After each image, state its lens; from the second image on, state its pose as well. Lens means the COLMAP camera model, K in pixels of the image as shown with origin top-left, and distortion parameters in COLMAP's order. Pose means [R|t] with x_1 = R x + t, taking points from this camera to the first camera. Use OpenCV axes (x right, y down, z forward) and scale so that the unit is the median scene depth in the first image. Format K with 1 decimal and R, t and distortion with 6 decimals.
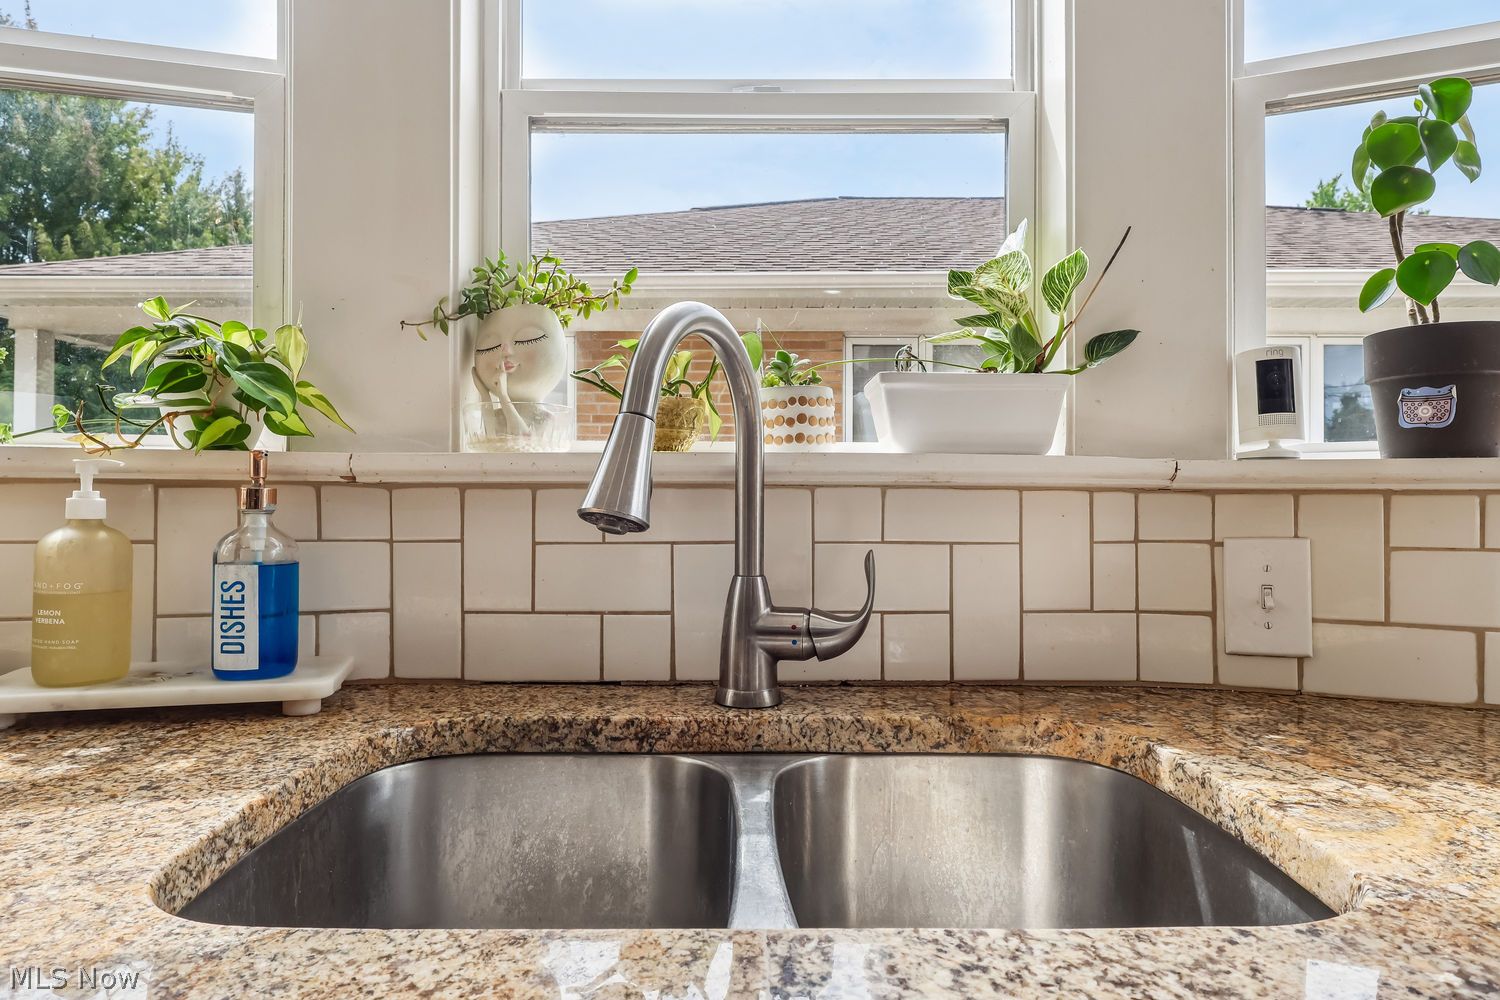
lens RADIAL K [[893.3, 0, 747.3], [0, 893.3, 495.7], [0, 0, 1]] dist [0.000420, -0.000066]
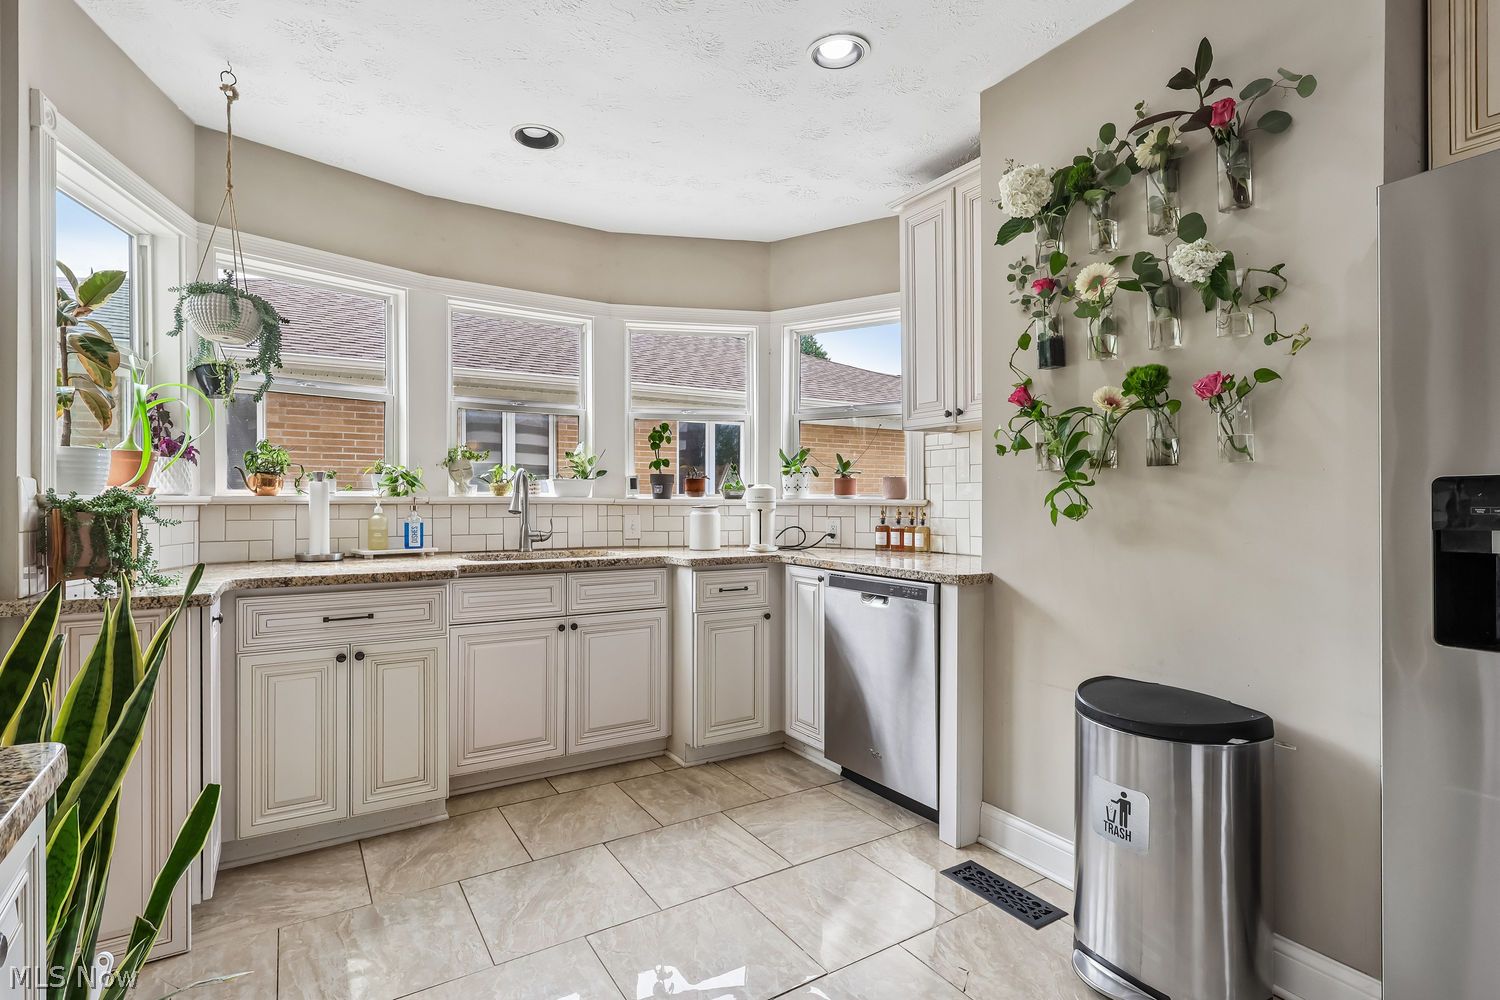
lens RADIAL K [[720.2, 0, 748.4], [0, 720.2, 500.6], [0, 0, 1]] dist [-0.002958, 0.000571]
pose [[0.847483, -0.000900, 0.530822, -0.955586], [-0.001938, 0.999987, 0.004788, -0.048518], [-0.530819, -0.005087, 0.847470, -2.638747]]
